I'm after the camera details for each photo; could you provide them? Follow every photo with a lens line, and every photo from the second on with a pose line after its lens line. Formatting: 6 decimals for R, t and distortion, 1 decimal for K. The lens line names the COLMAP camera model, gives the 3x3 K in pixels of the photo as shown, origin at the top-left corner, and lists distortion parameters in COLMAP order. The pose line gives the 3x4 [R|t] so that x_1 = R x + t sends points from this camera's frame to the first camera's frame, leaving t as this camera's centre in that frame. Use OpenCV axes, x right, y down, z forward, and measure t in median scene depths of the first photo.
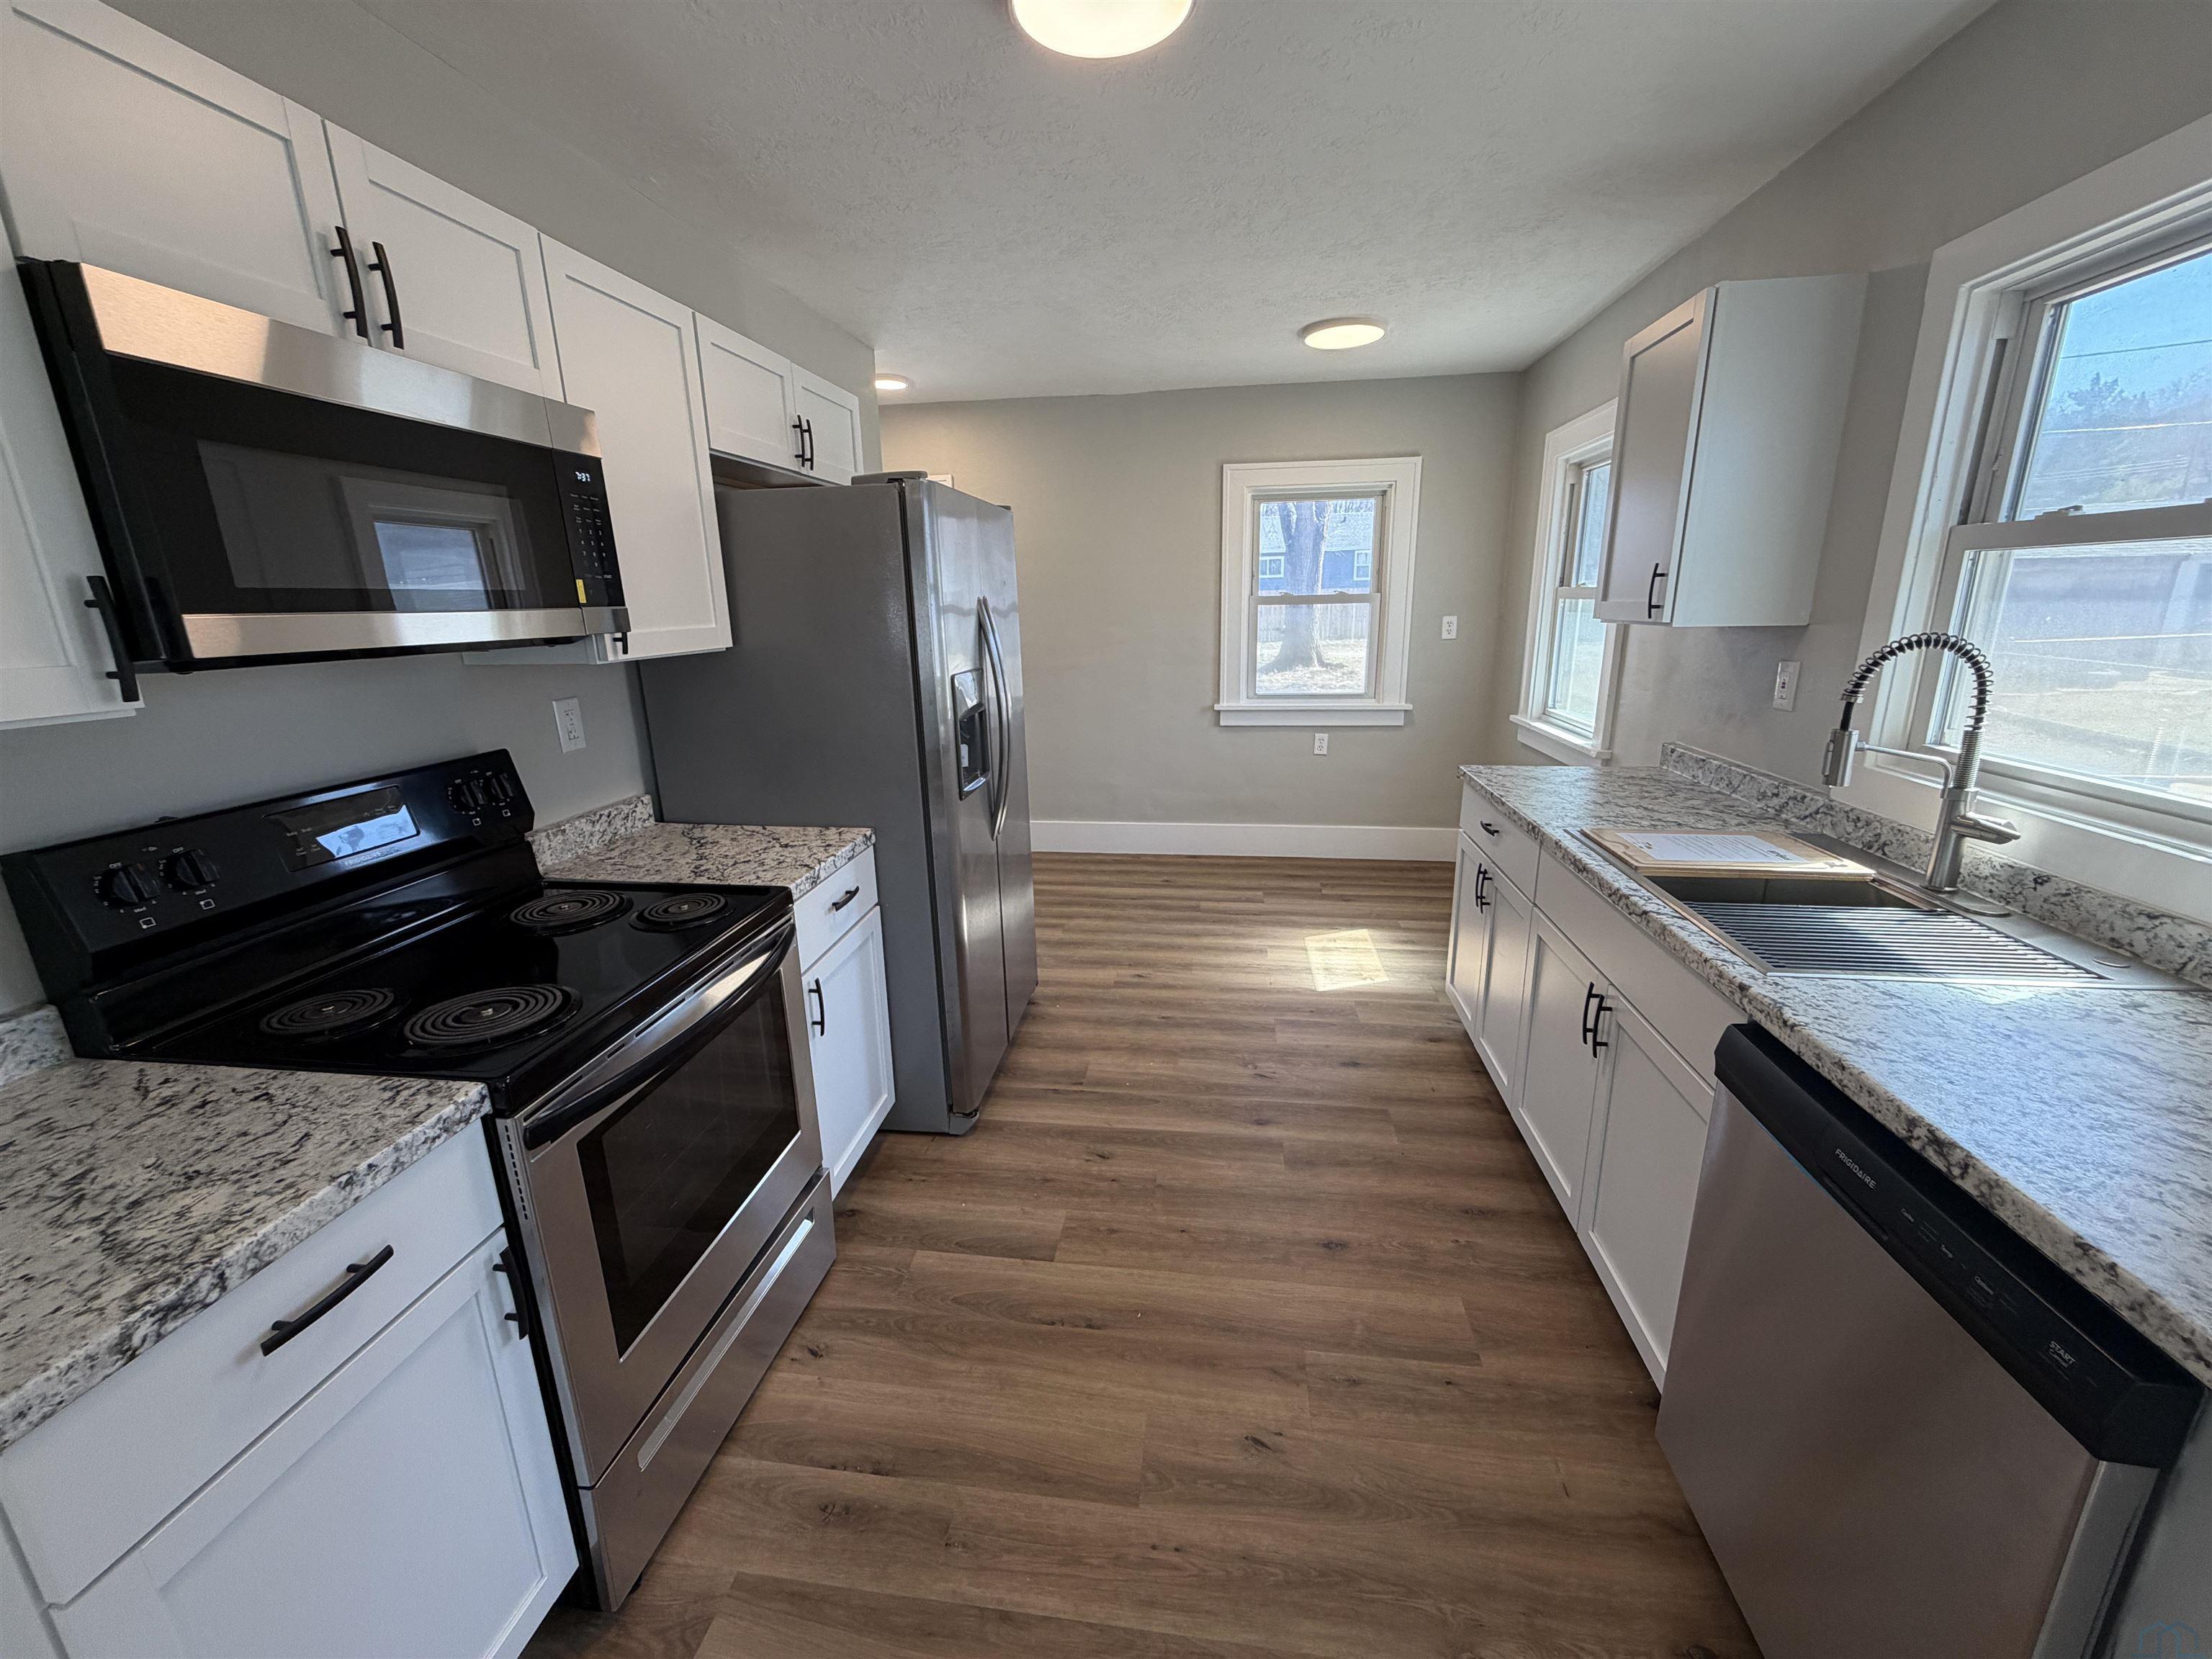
lens RADIAL K [[880.6, 0, 1101.6], [0, 880.6, 829.5], [0, 0, 1]] dist [0.001753, 0.000066]
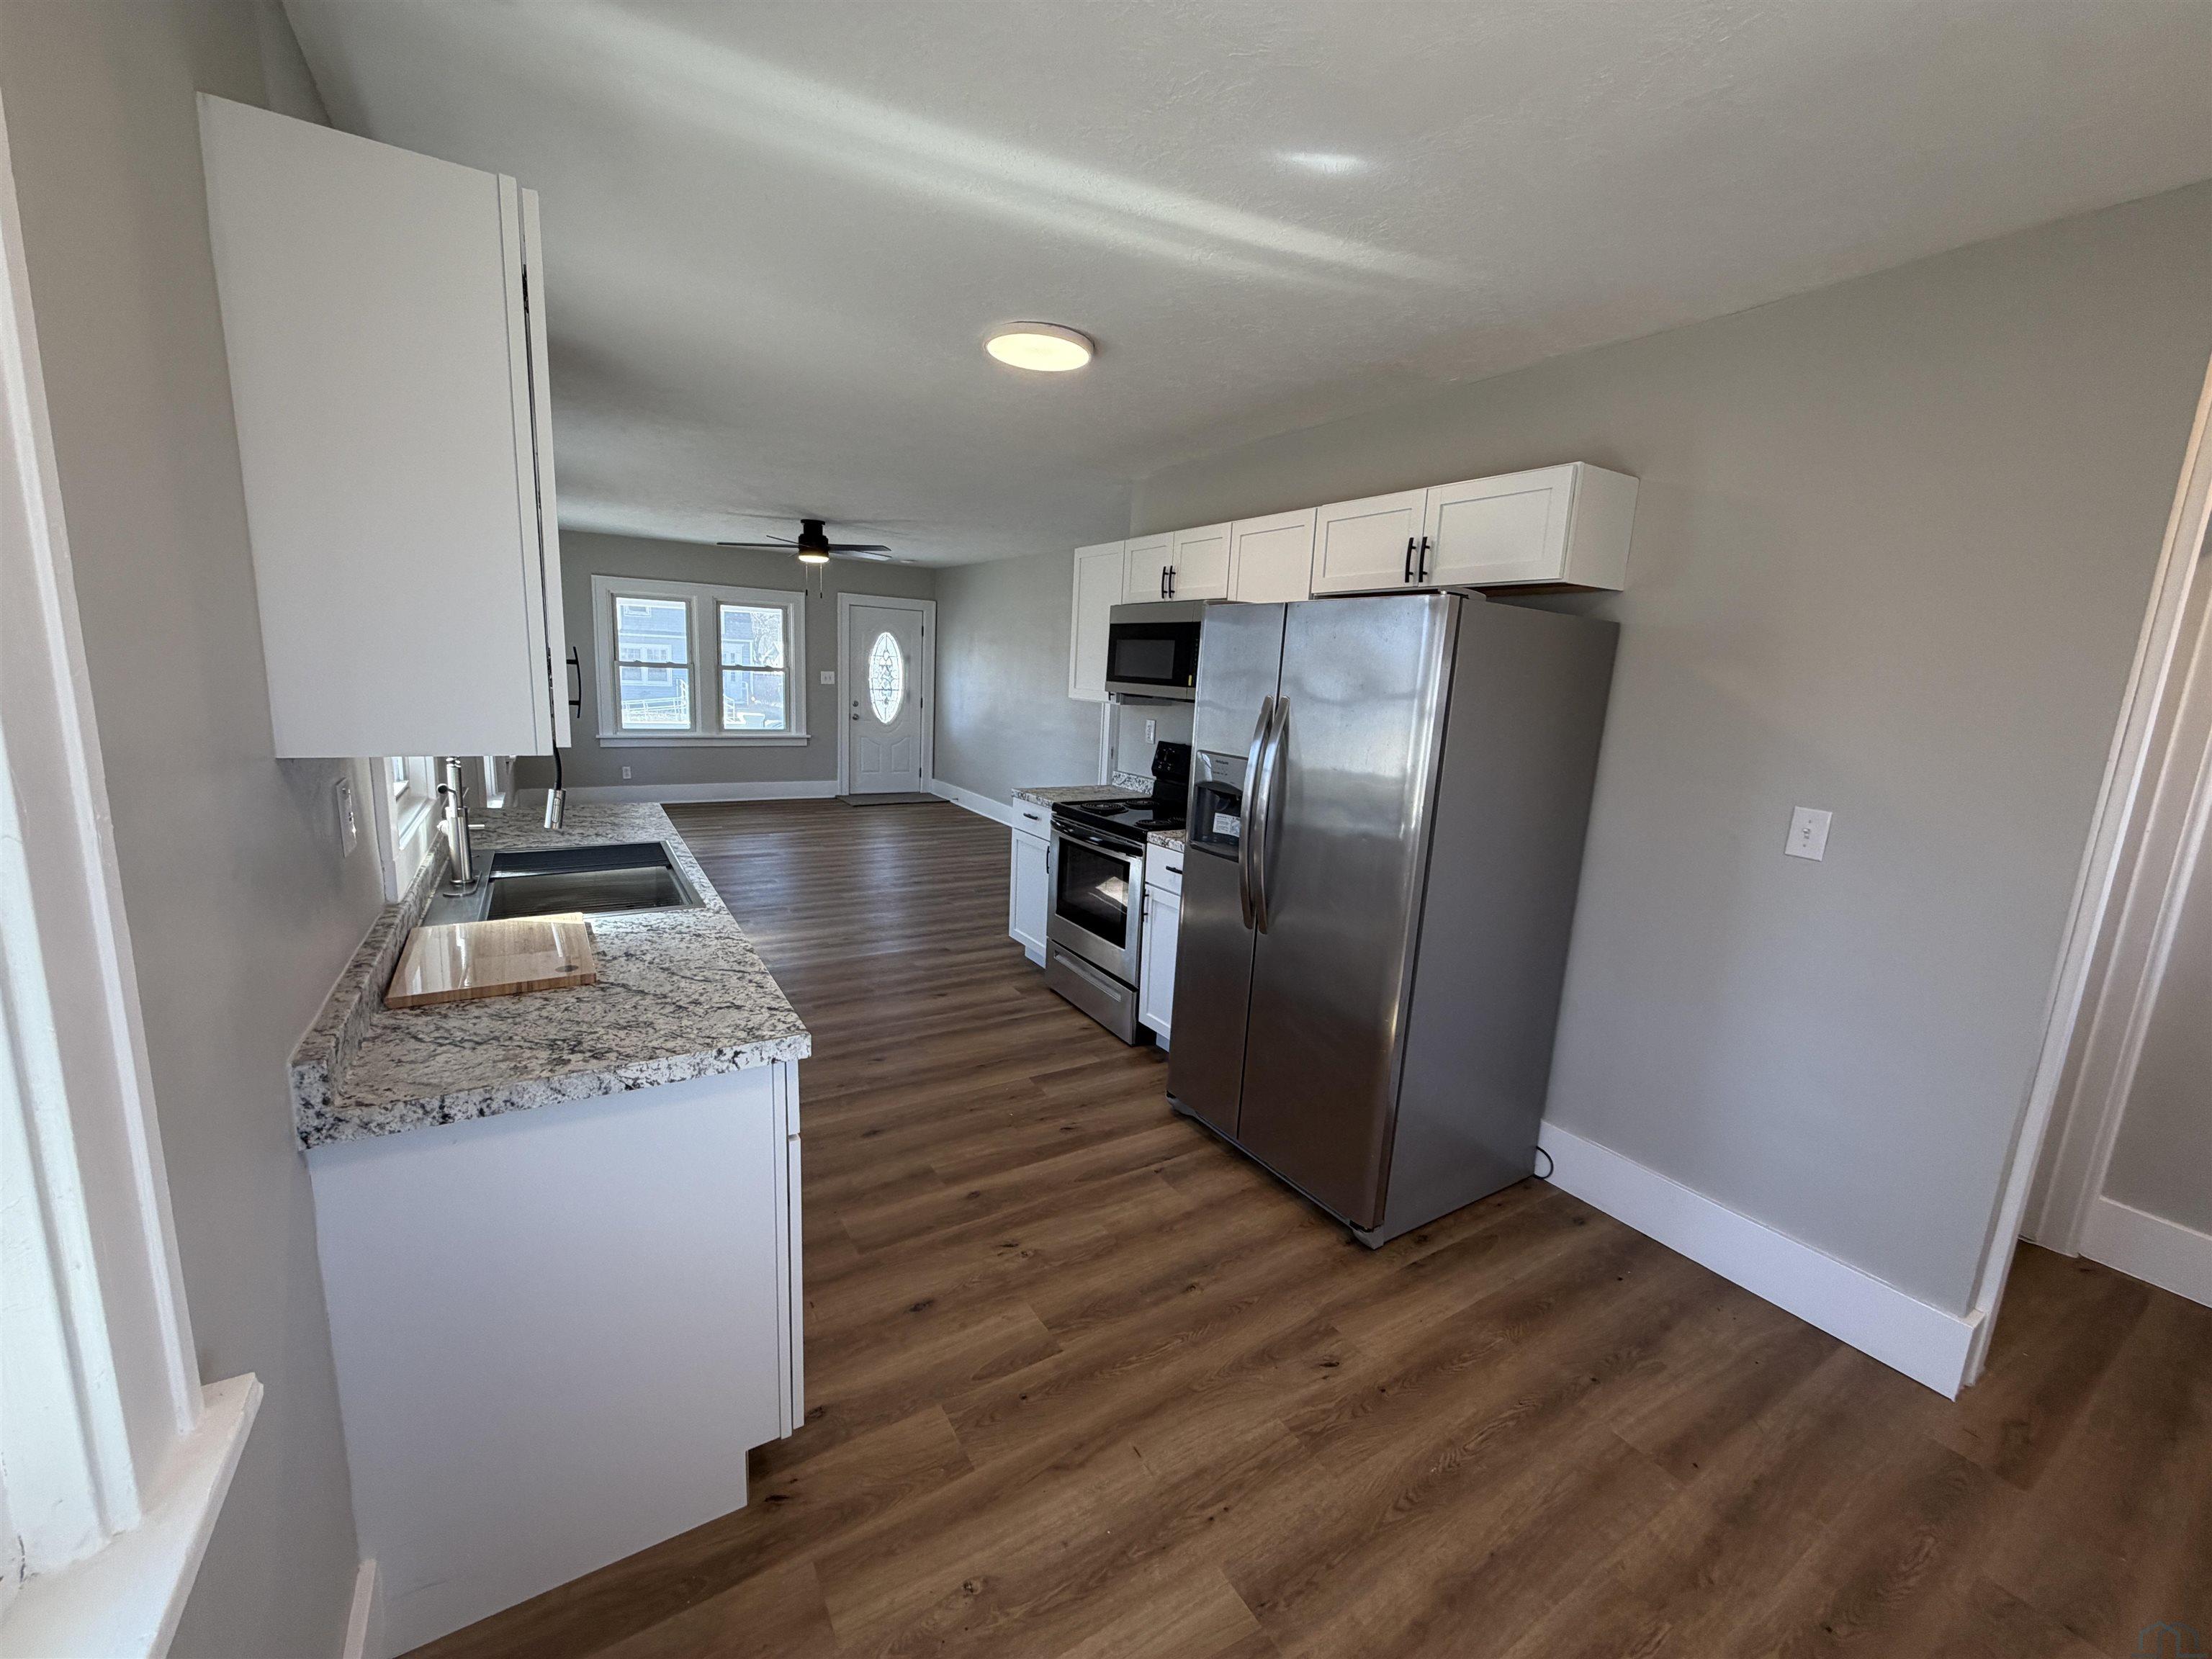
lens RADIAL K [[880.6, 0, 1101.6], [0, 880.6, 829.5], [0, 0, 1]] dist [0.001753, 0.000066]
pose [[-0.765510, 0.099522, -0.635681, 0.650947], [-0.196334, 0.904717, 0.378074, -0.446987], [0.612738, 0.414225, -0.673030, 1.547693]]
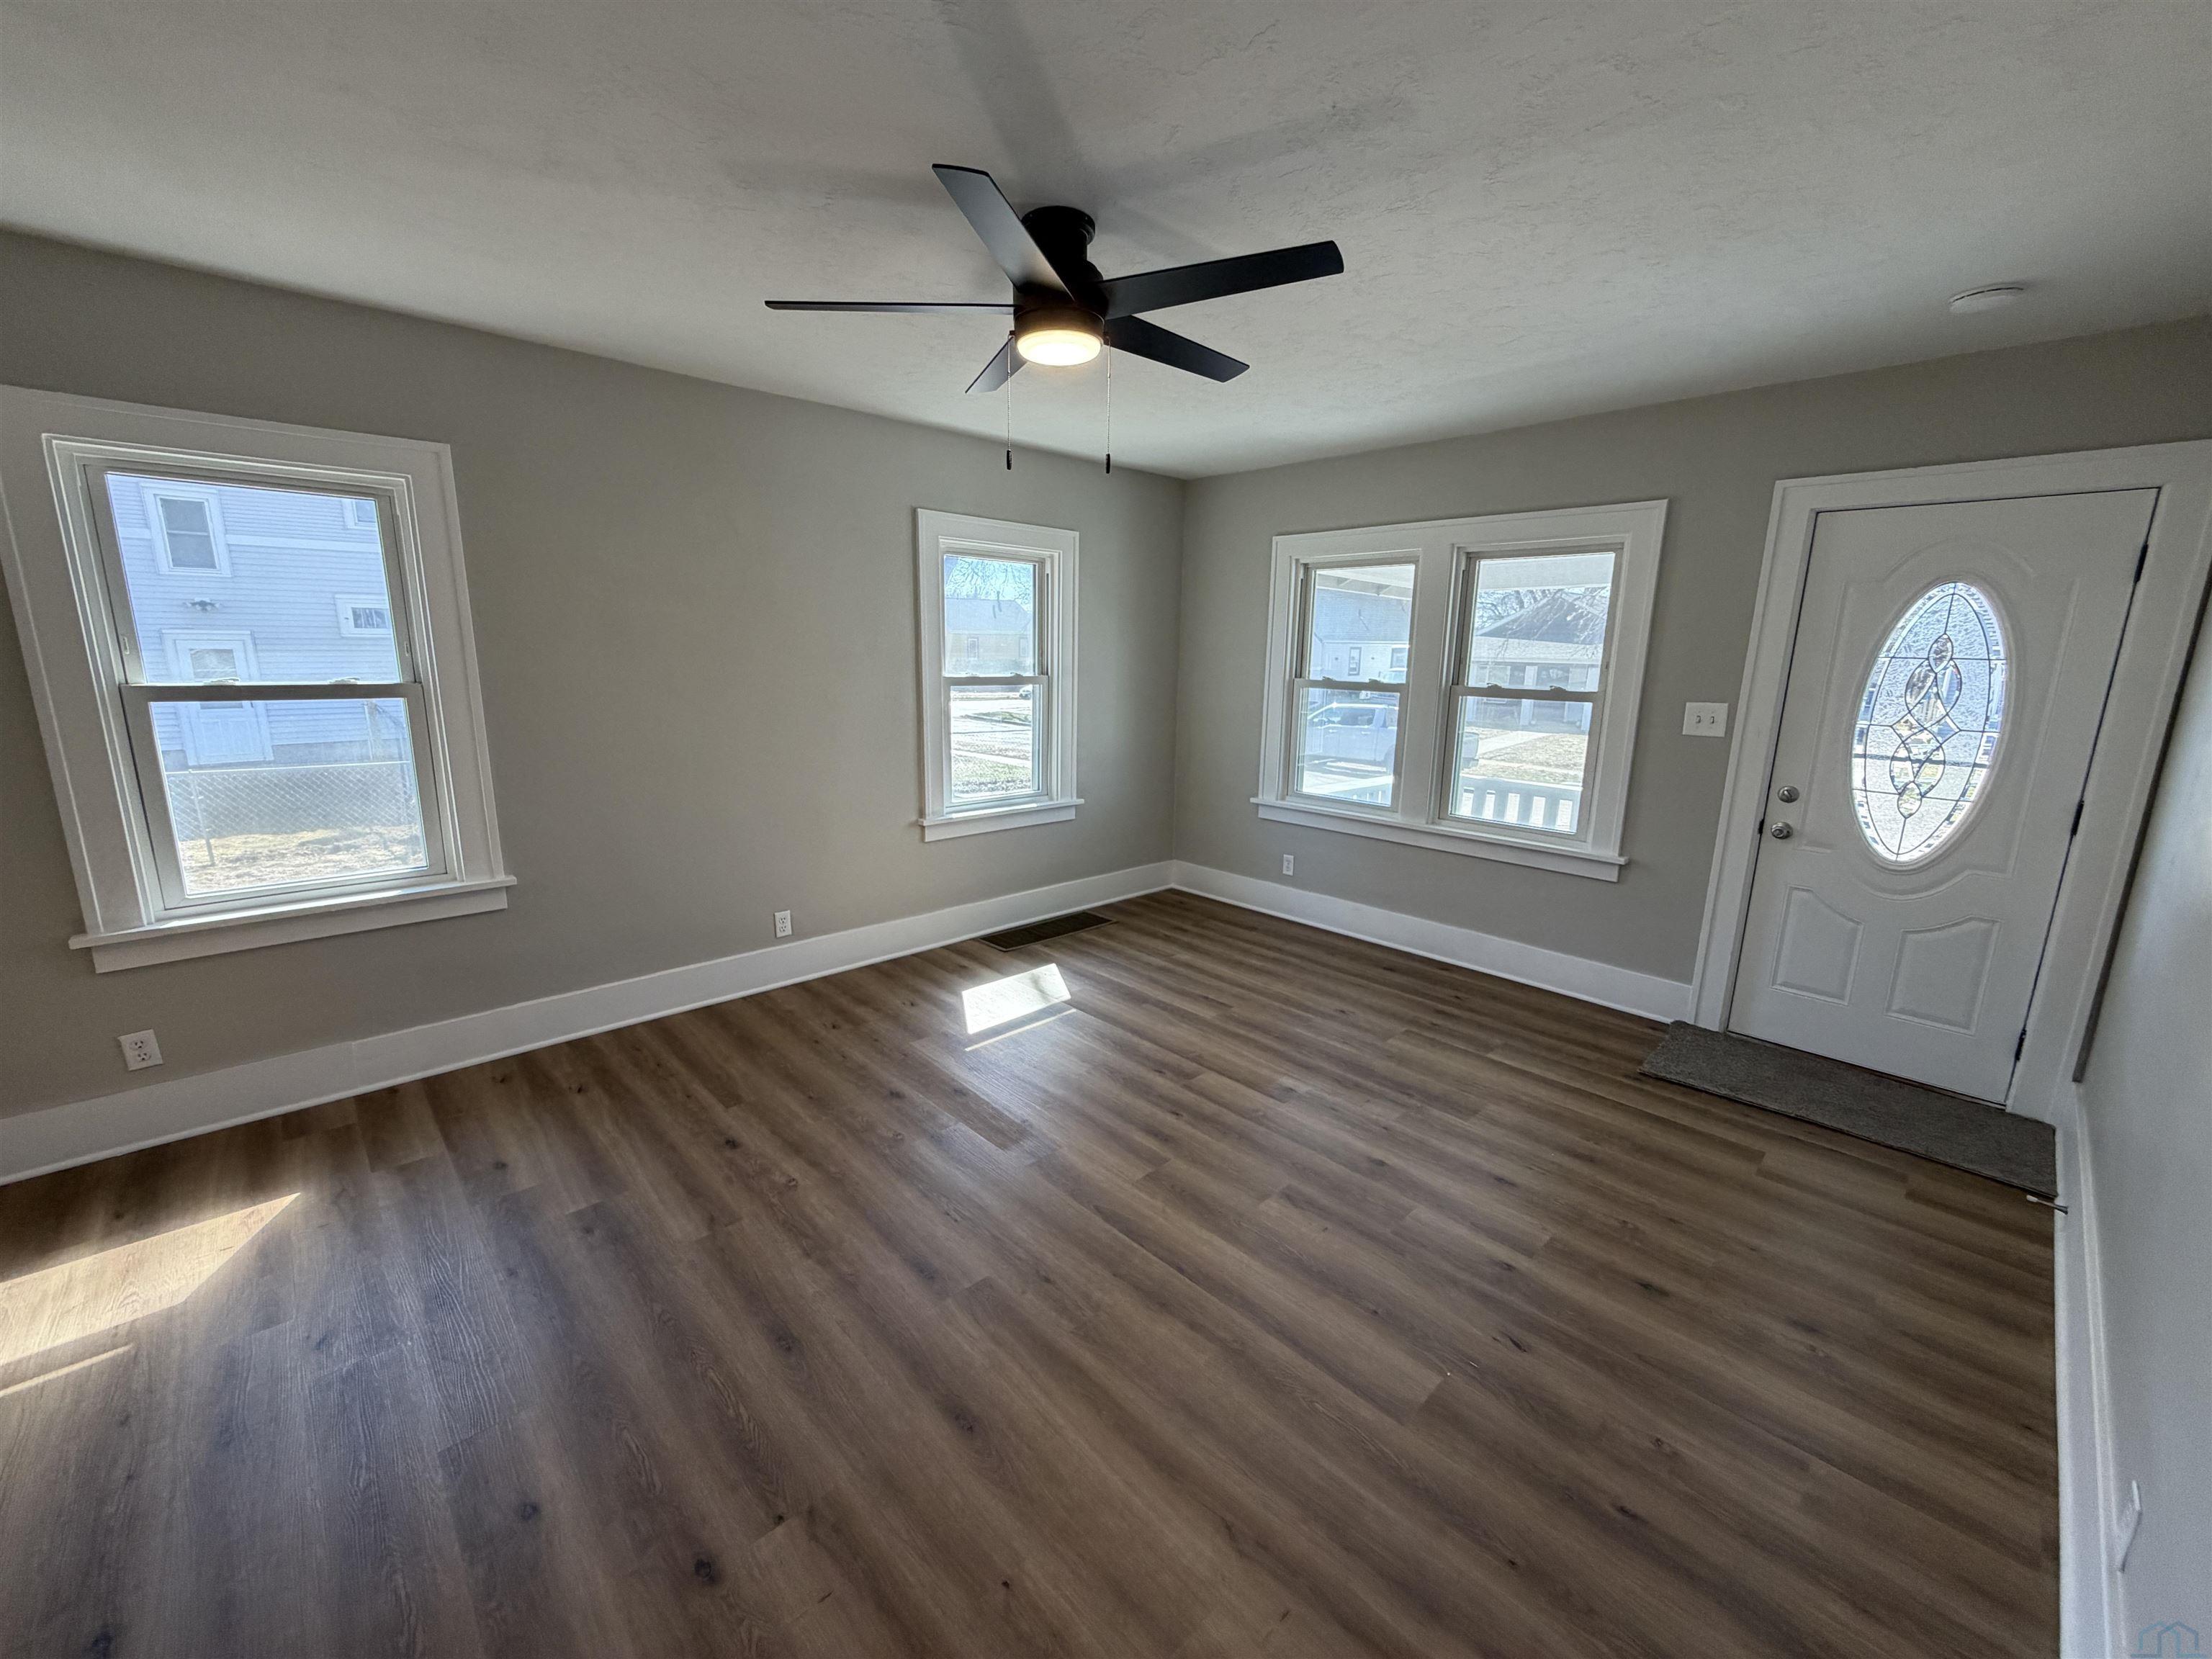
lens RADIAL K [[878.4, 0, 1095.2], [0, 878.4, 828.3], [0, 0, 1]] dist [-0.001077, -0.000176]
pose [[-0.782708, -0.119350, 0.610839, -0.937285], [0.156894, 0.911910, 0.379214, 0.059975], [-0.602290, 0.392651, -0.695034, -0.227917]]
